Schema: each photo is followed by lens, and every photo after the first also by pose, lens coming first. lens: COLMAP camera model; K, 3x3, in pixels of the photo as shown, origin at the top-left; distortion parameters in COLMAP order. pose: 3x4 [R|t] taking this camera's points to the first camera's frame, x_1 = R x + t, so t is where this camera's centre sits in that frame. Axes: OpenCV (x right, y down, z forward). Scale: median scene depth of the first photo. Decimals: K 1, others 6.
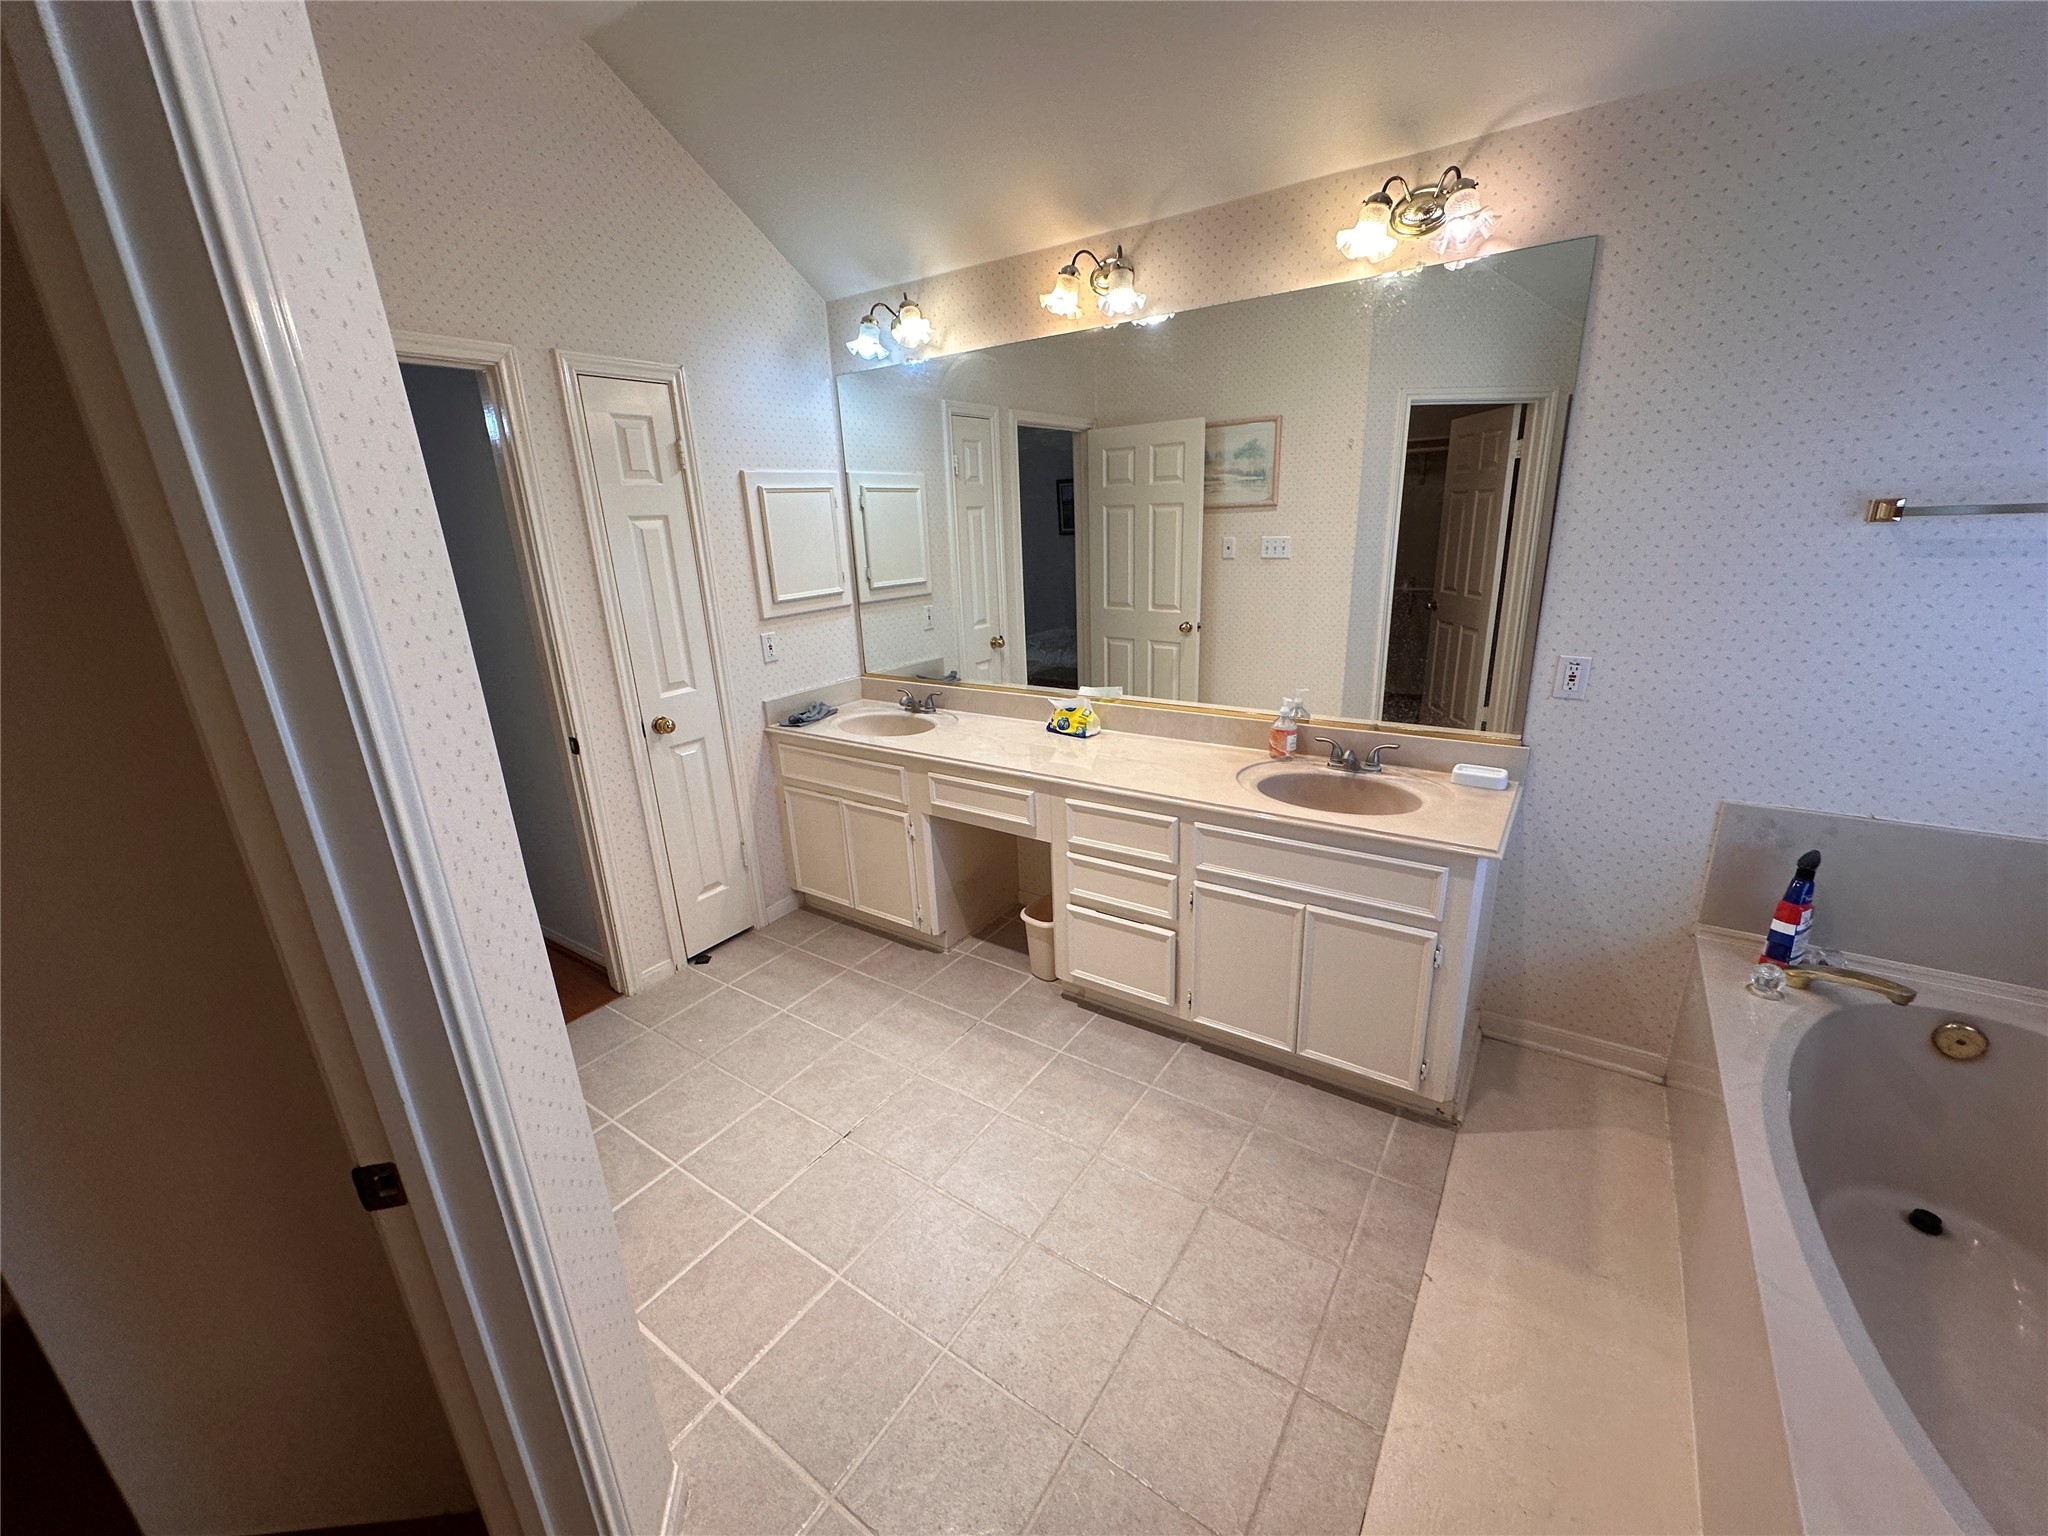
lens RADIAL K [[813.2, 0, 1024.3], [0, 813.2, 770.8], [0, 0, 1]] dist [-0.003886, 0.000074]
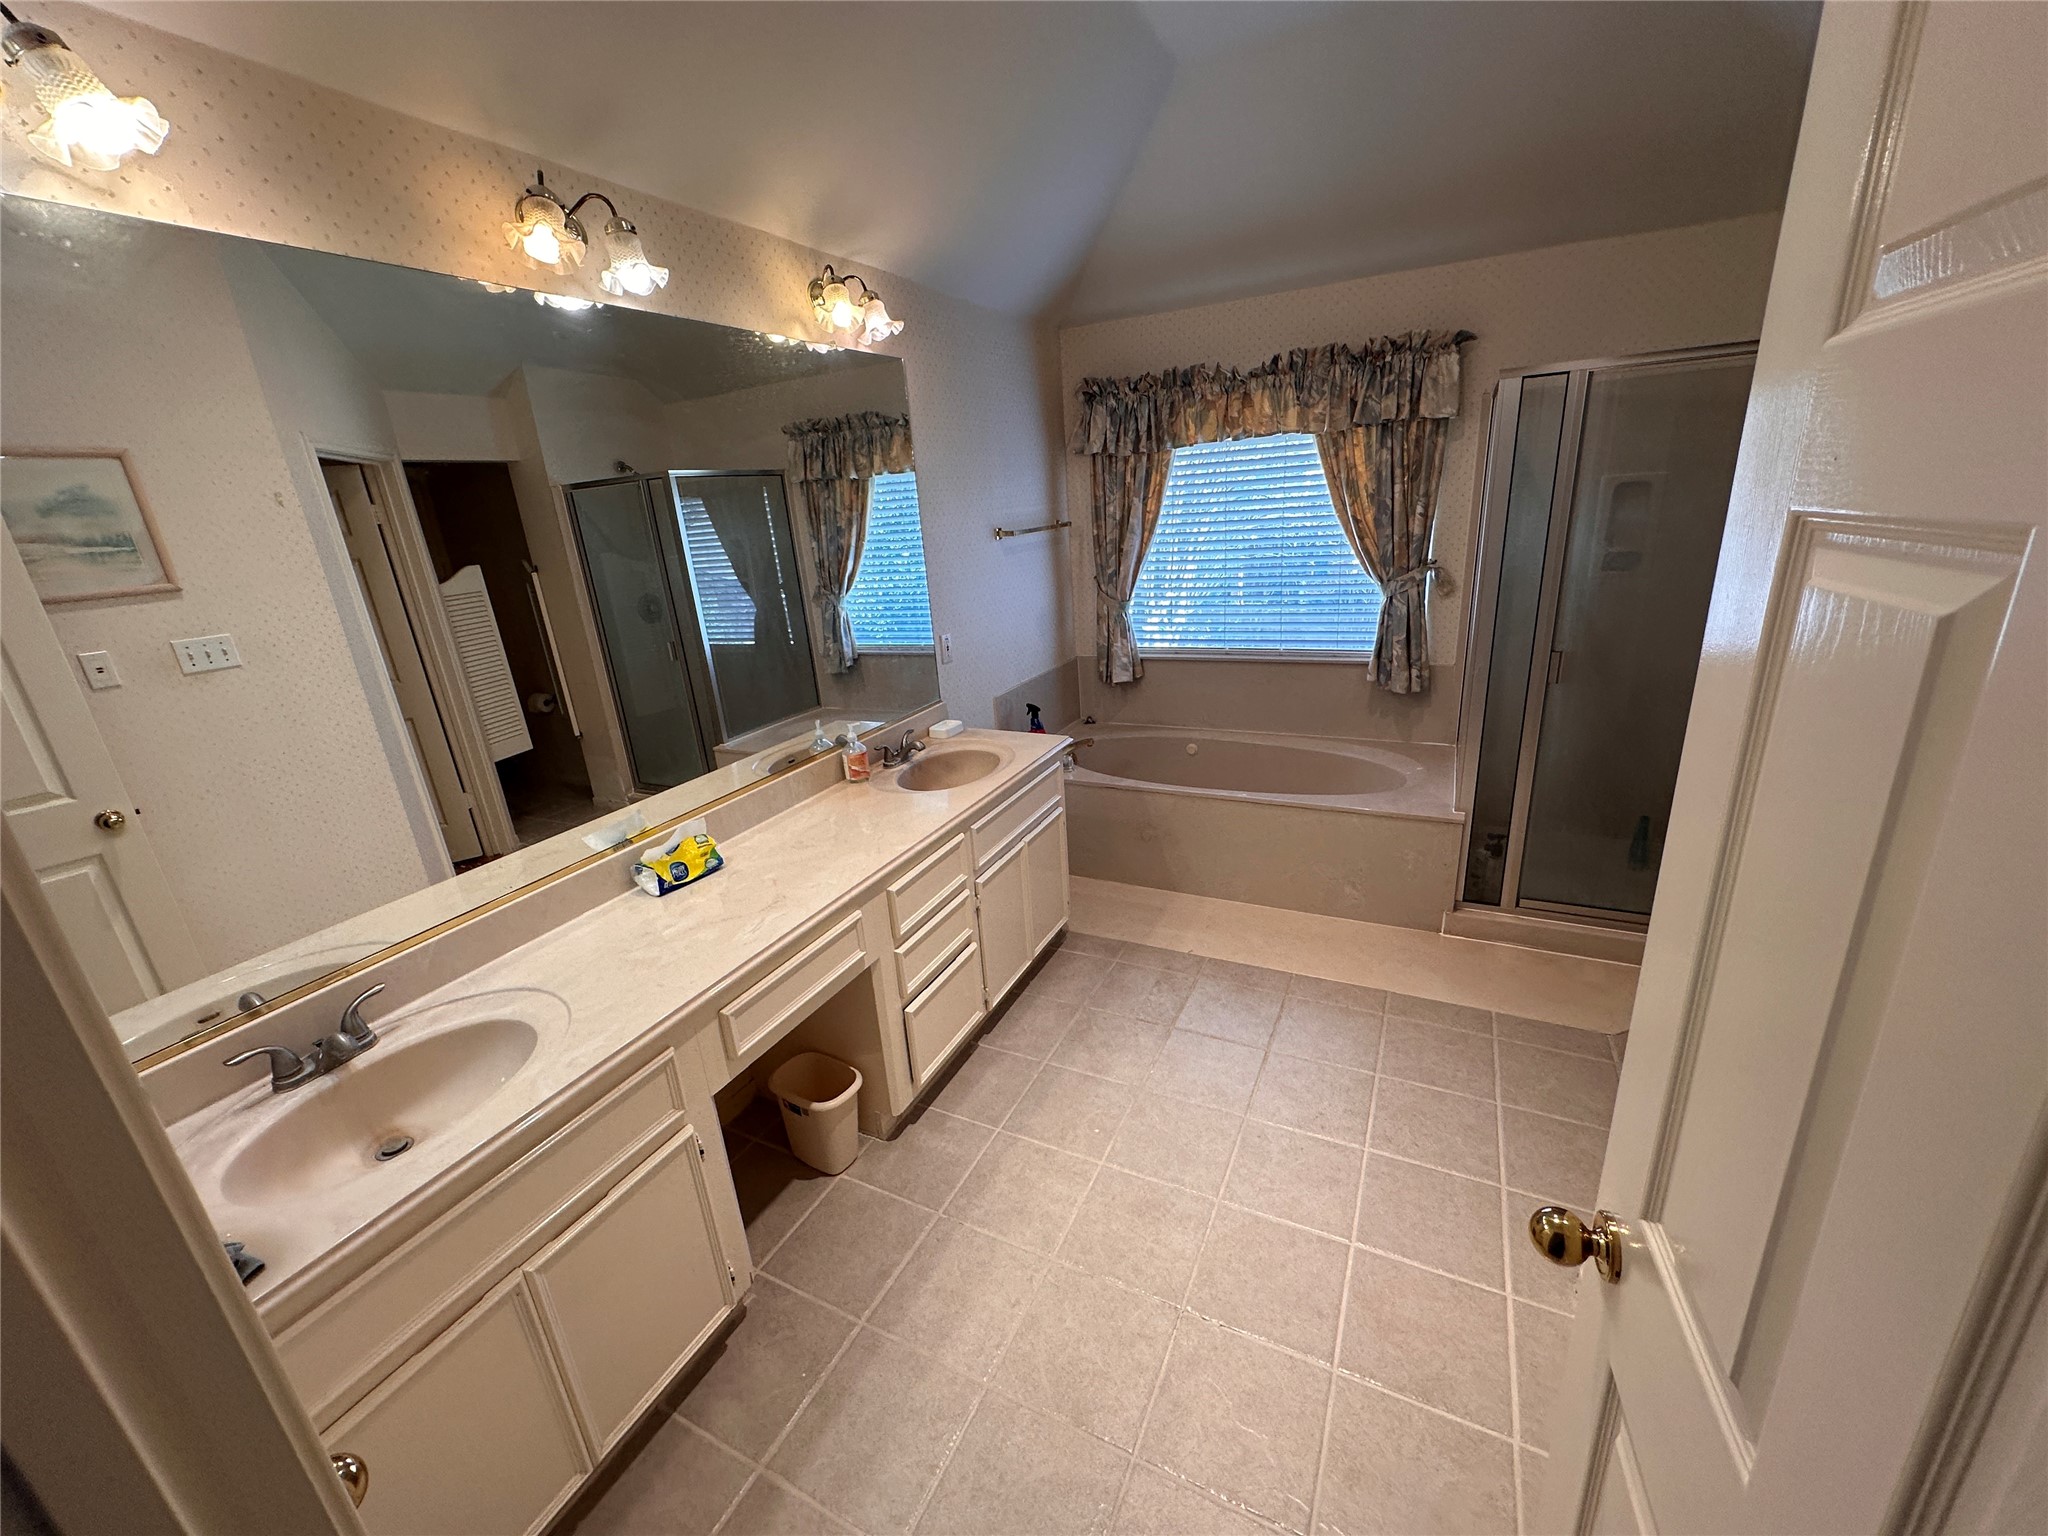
lens RADIAL K [[813.2, 0, 1021.3], [0, 813.2, 765.5], [0, 0, 1]] dist [-0.003886, 0.000074]
pose [[-0.125444, -0.263875, 0.956365, -0.673062], [0.373418, 0.880531, 0.291932, -0.248597], [-0.919142, 0.393745, -0.011921, 0.780194]]
